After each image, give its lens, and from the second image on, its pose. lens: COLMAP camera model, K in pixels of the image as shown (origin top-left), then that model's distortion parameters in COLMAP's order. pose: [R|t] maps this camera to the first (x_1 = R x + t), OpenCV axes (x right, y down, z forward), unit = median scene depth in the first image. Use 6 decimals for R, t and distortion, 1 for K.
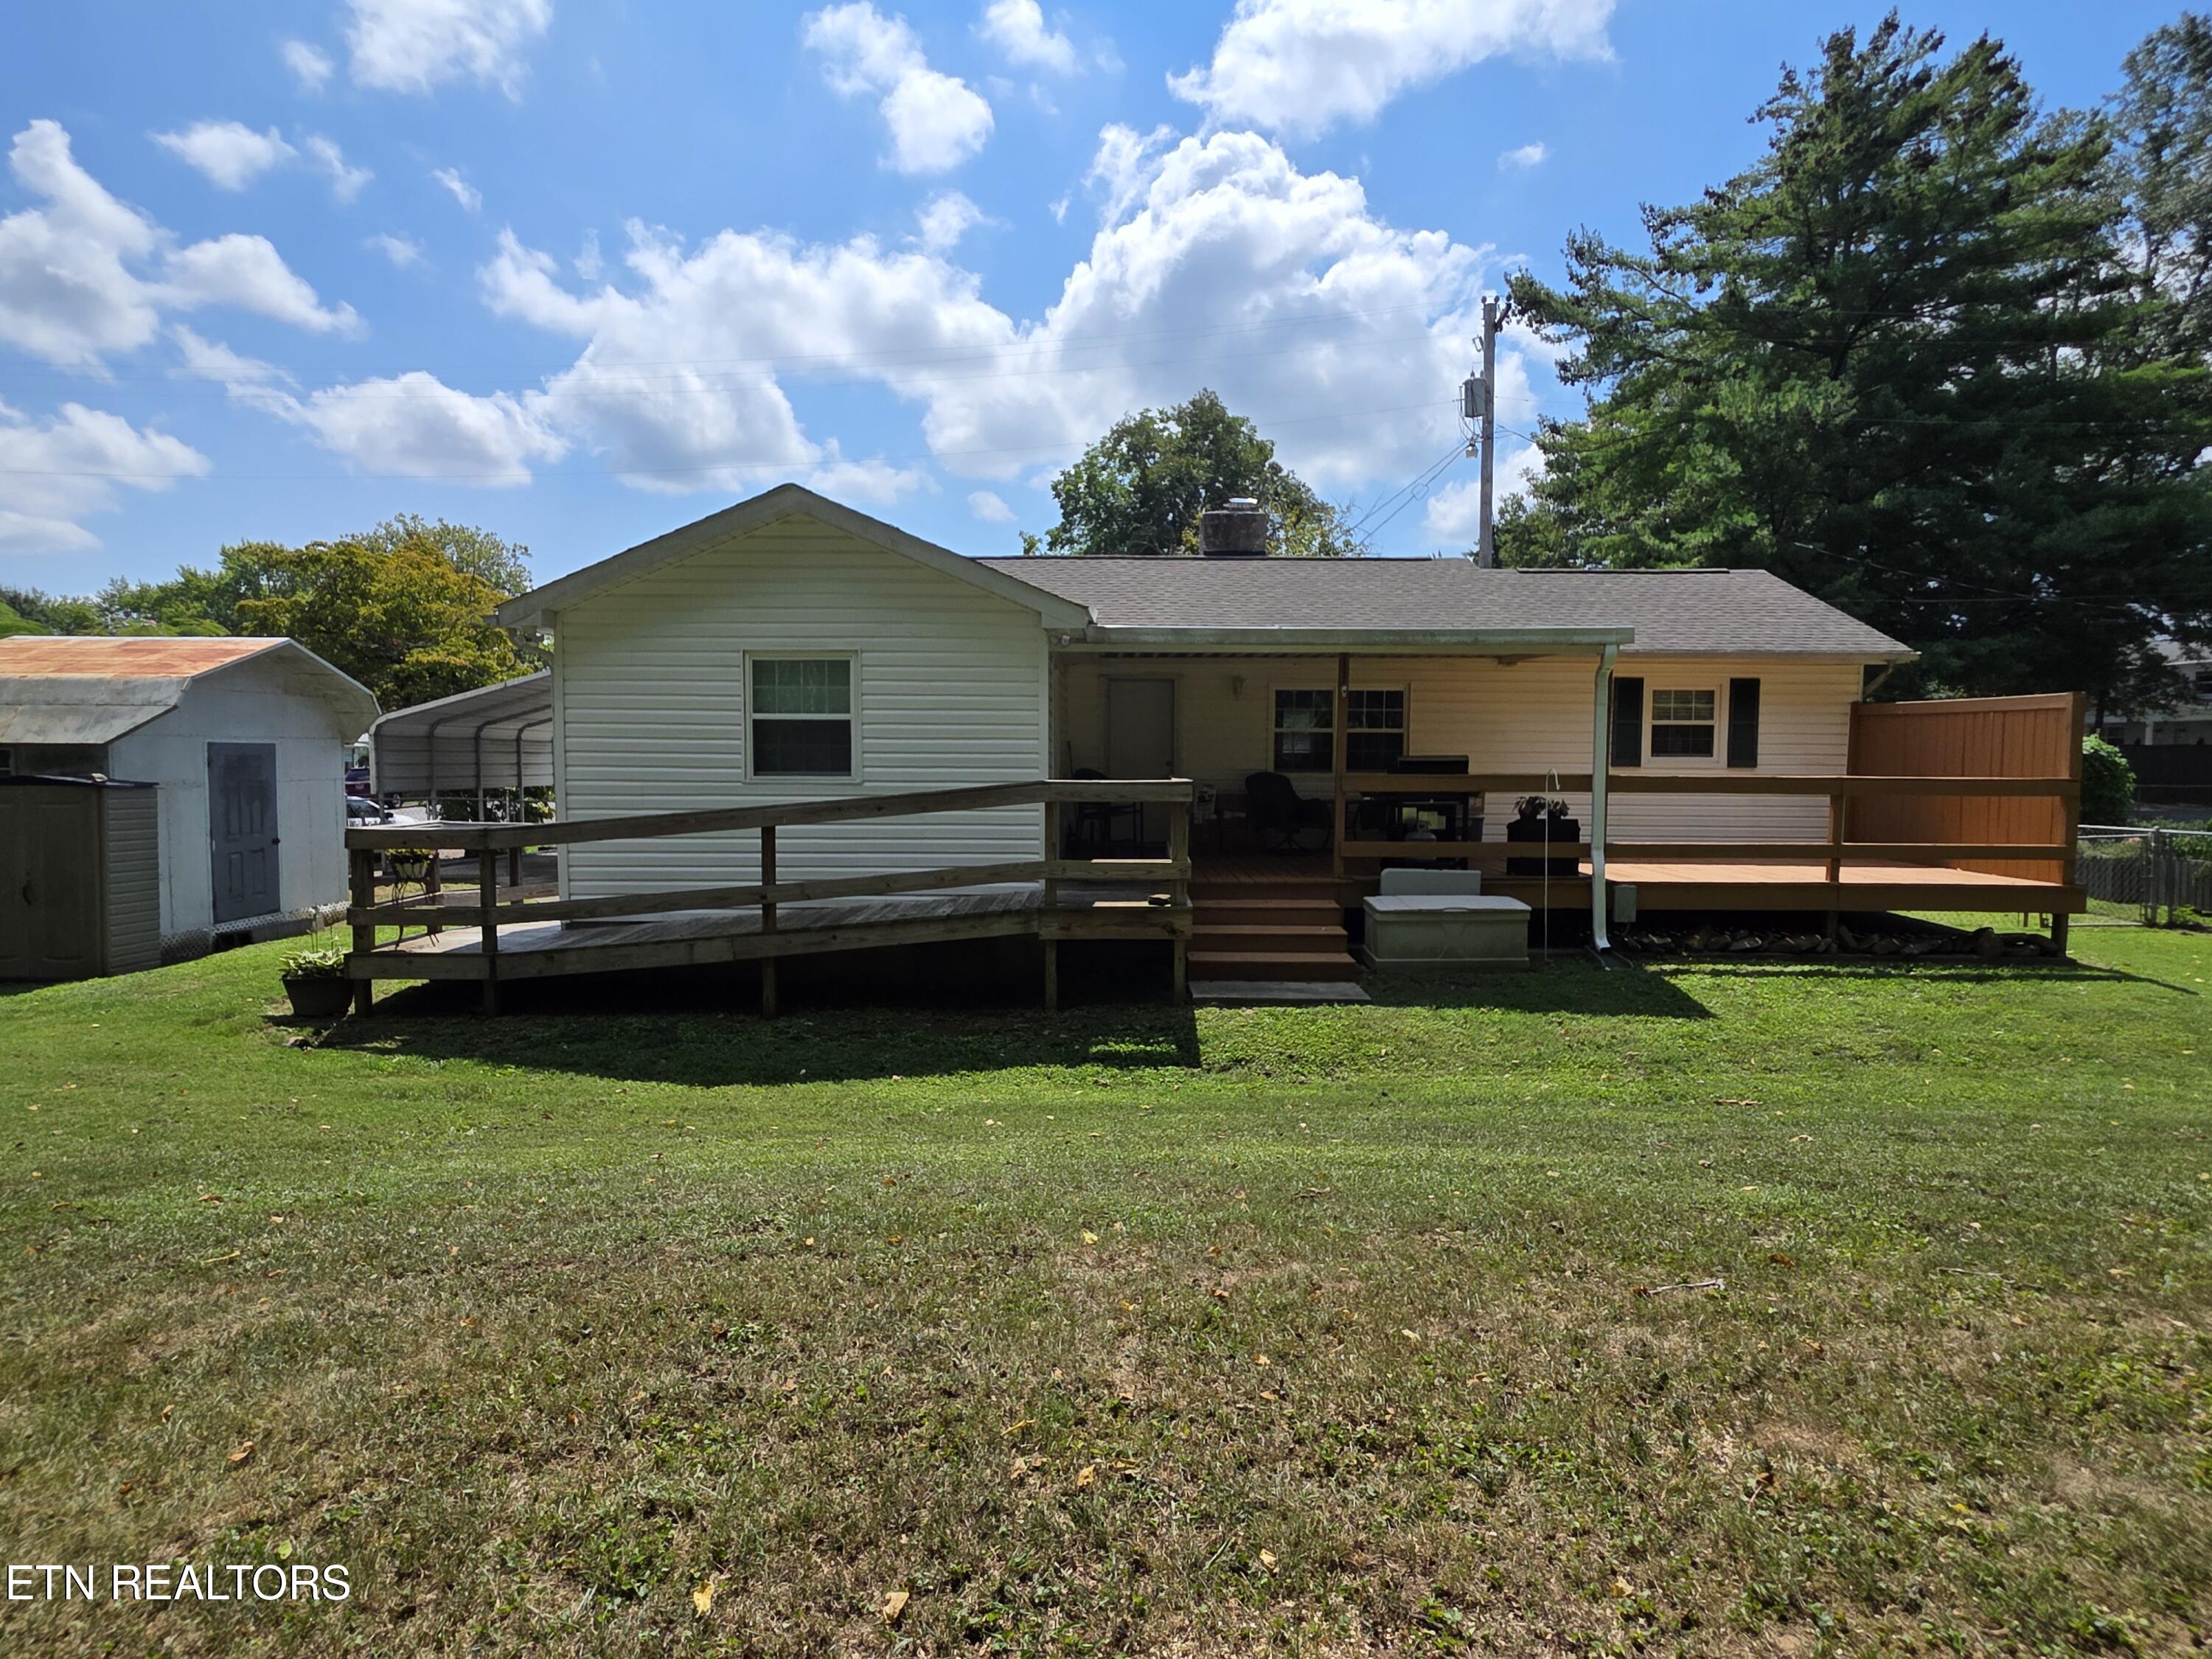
lens RADIAL K [[1237.5, 0, 1118.2], [0, 1237.5, 822.1], [0, 0, 1]] dist [0.025027, 0.000998]
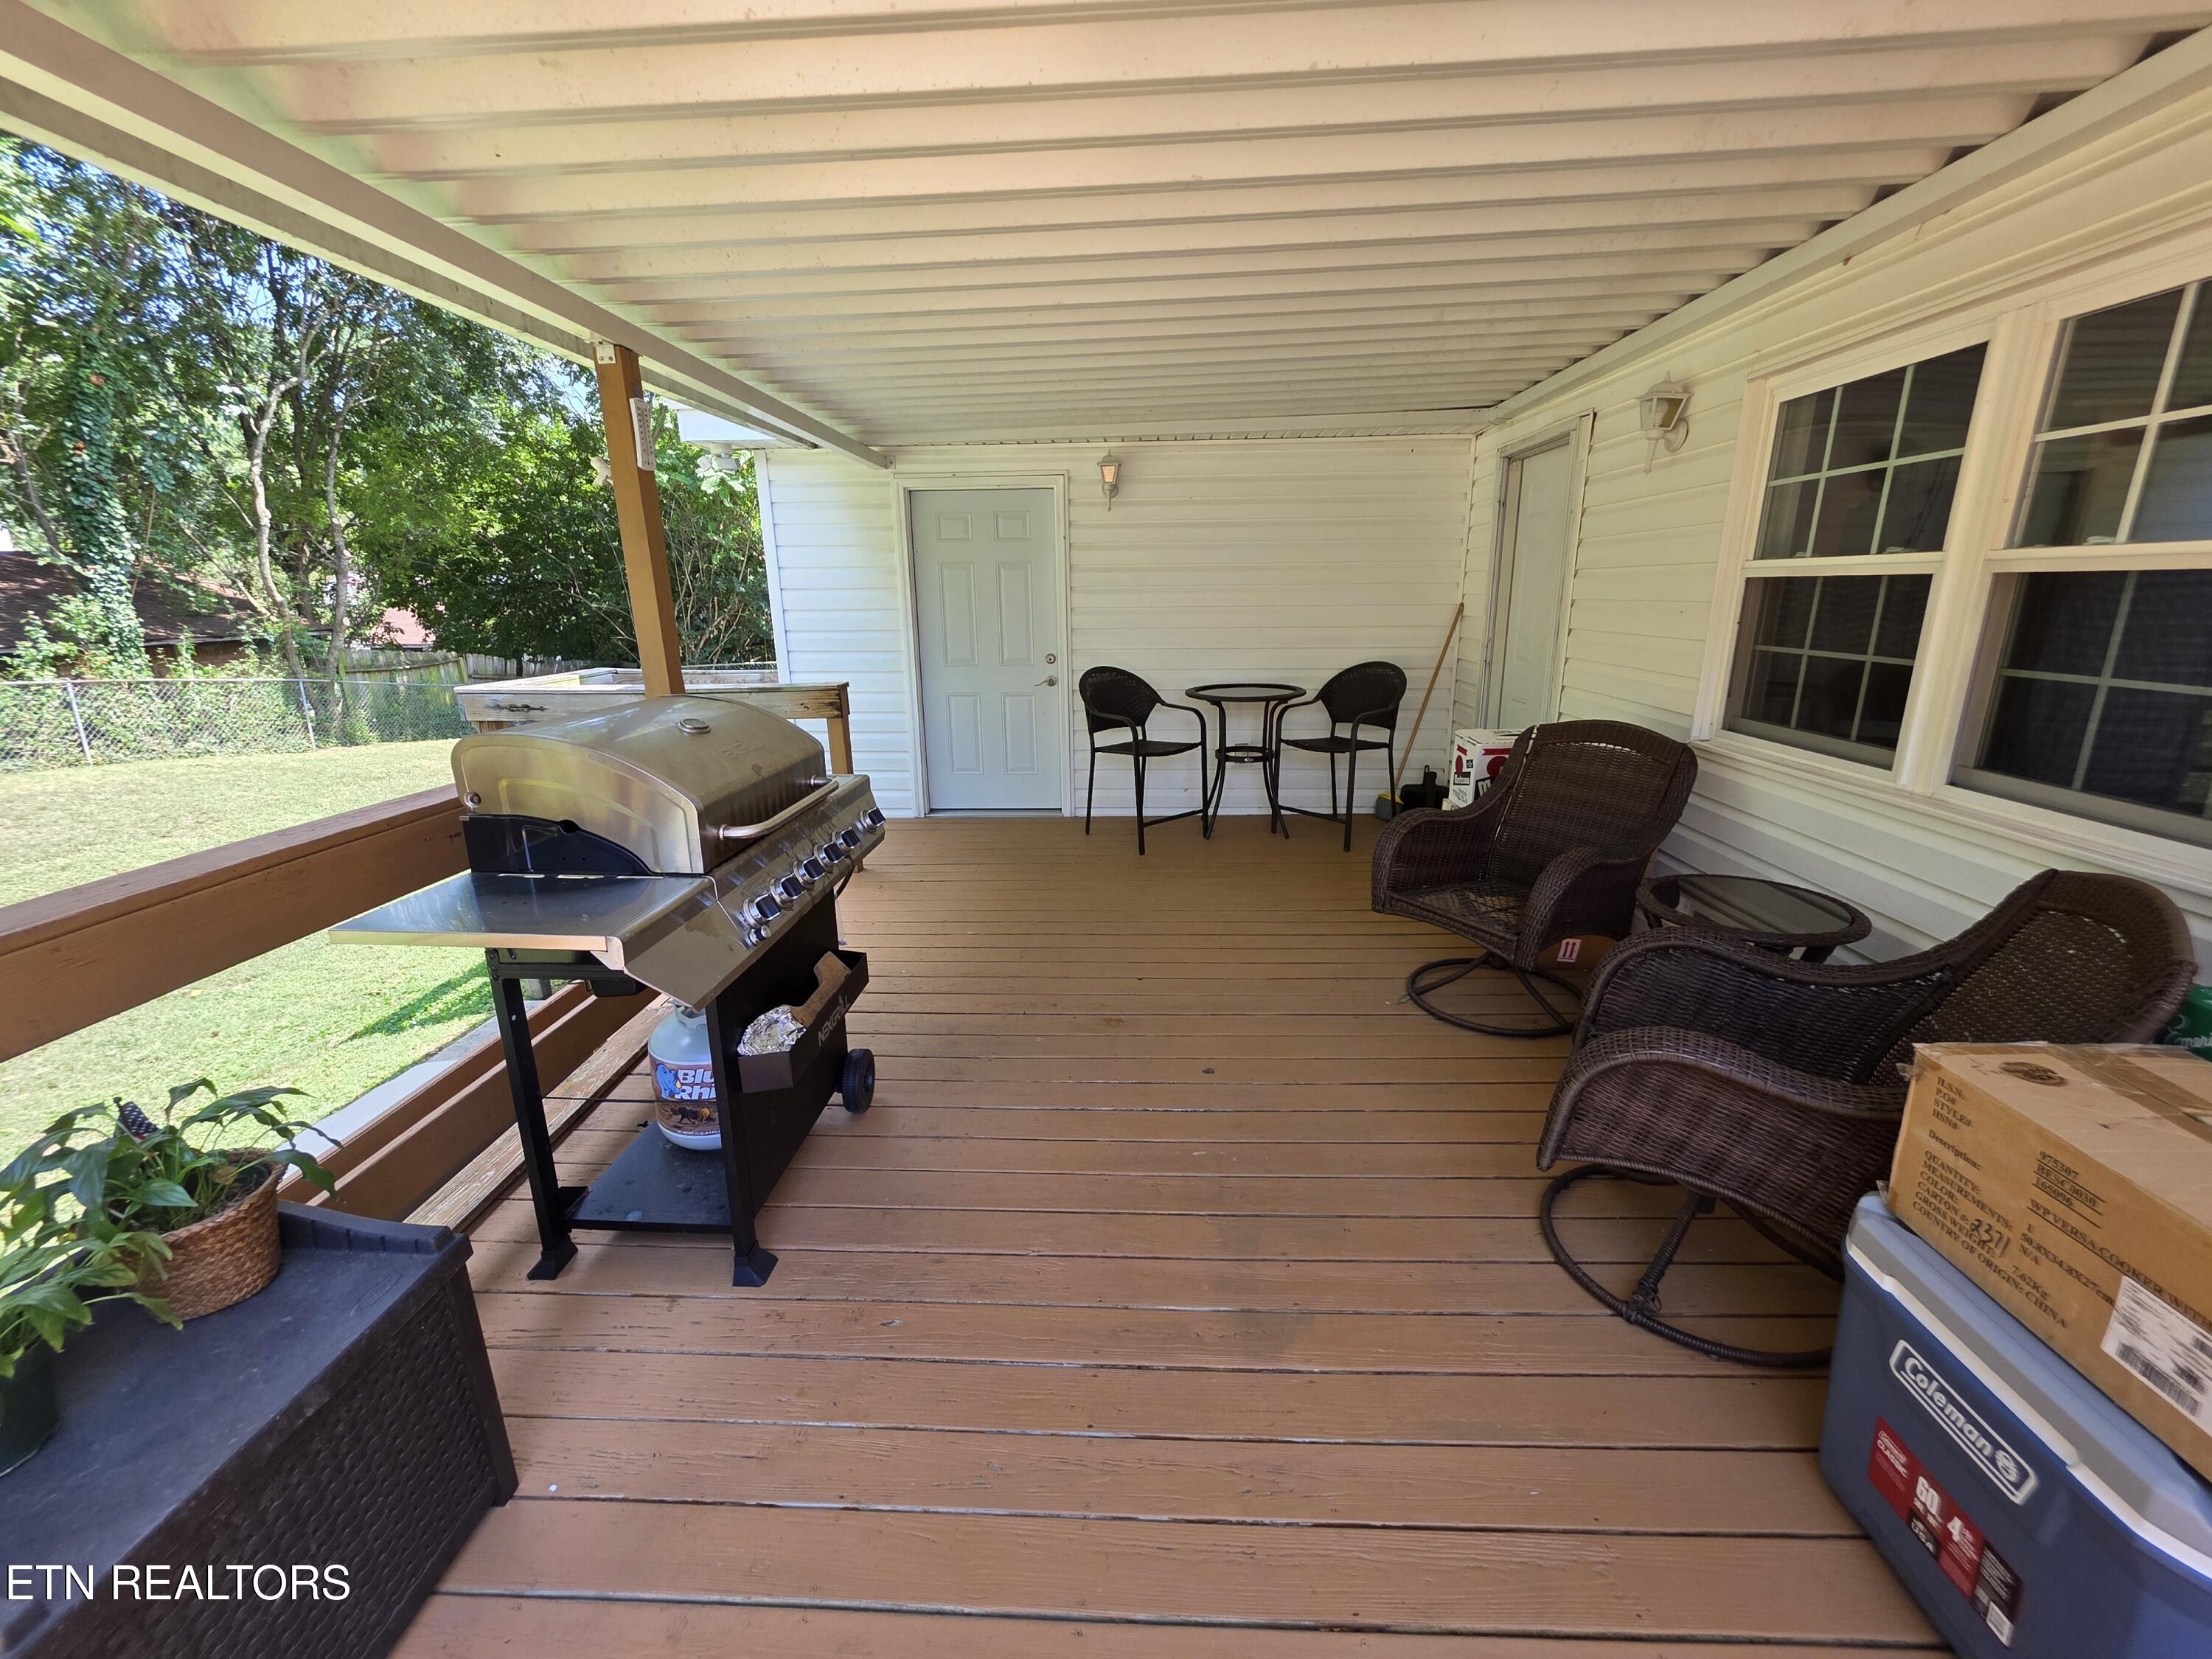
lens RADIAL K [[882.1, 0, 1111.2], [0, 882.1, 820.1], [0, 0, 1]] dist [-0.001480, 0.000998]
pose [[-0.039264, 0.250244, -0.967386, 0.323756], [-0.037893, 0.967064, 0.251699, -0.064403], [0.998510, 0.046540, -0.028488, 0.874904]]
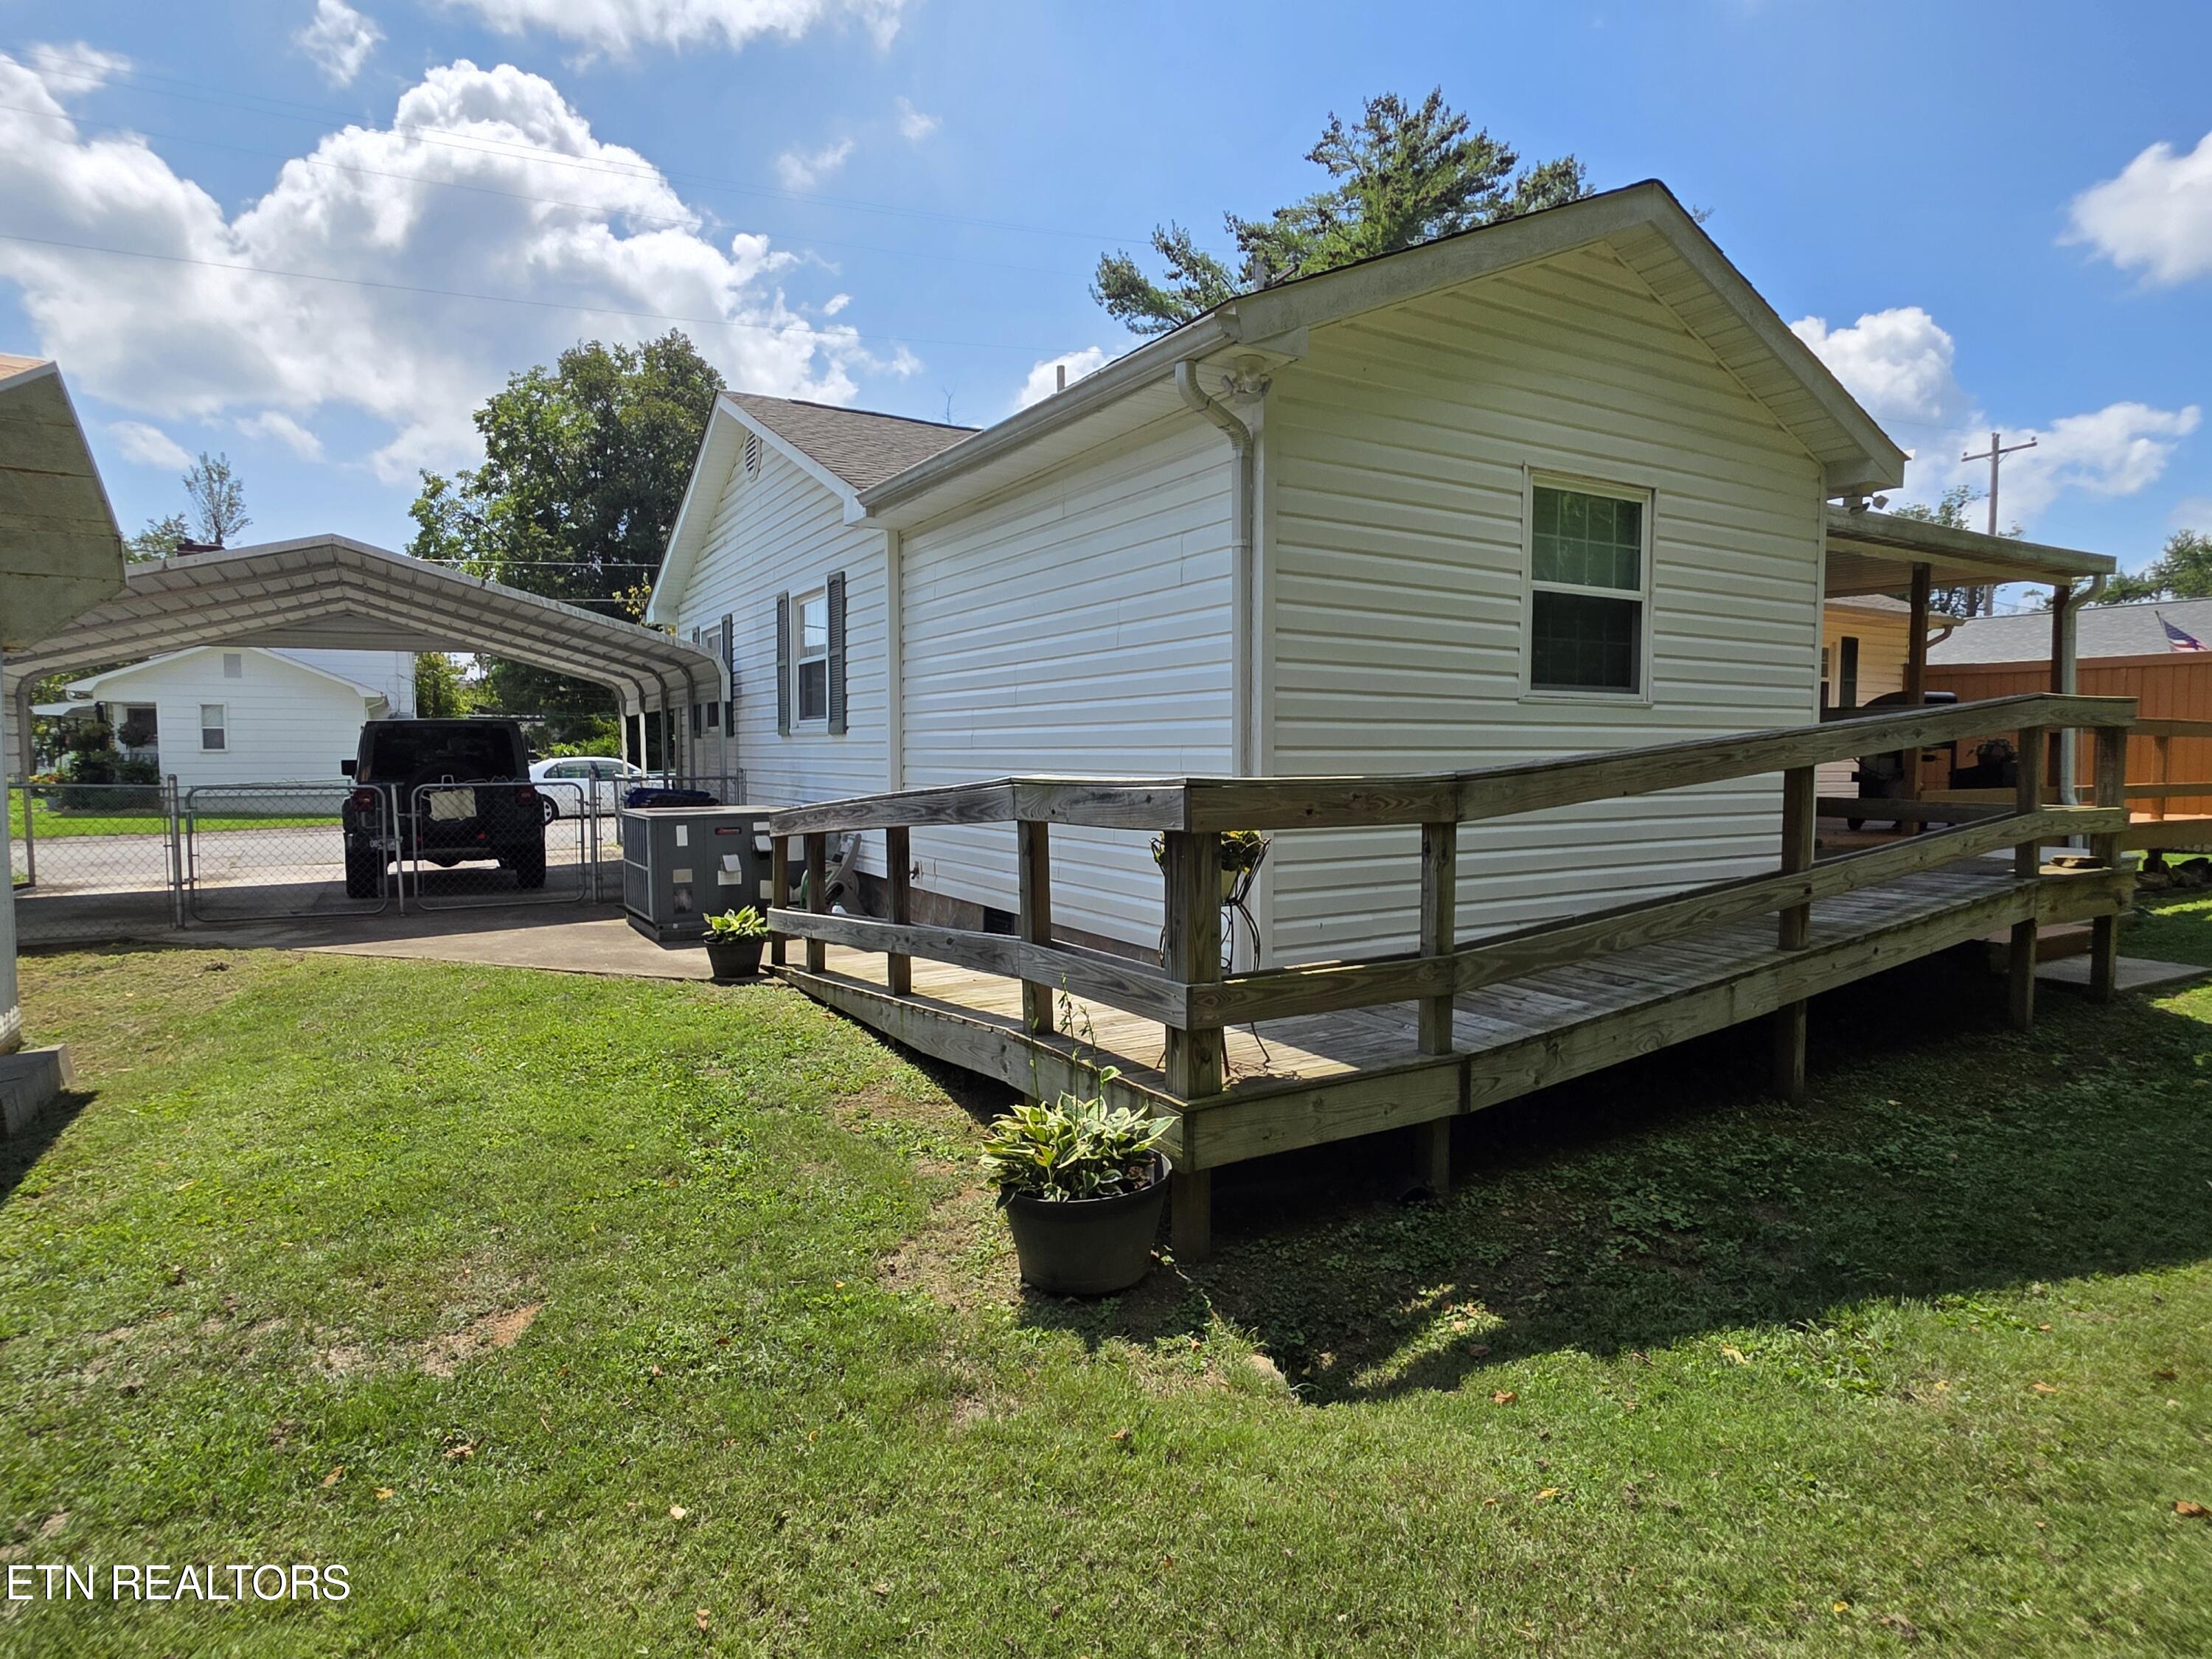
lens RADIAL K [[1237.2, 0, 1106.0], [0, 1237.2, 829.5], [0, 0, 1]] dist [-0.006600, 0.051045]
pose [[0.860222, -0.032831, 0.508861, -0.542030], [0.032153, 0.999432, 0.010130, 0.010537], [-0.508904, 0.007648, 0.860789, 0.438345]]
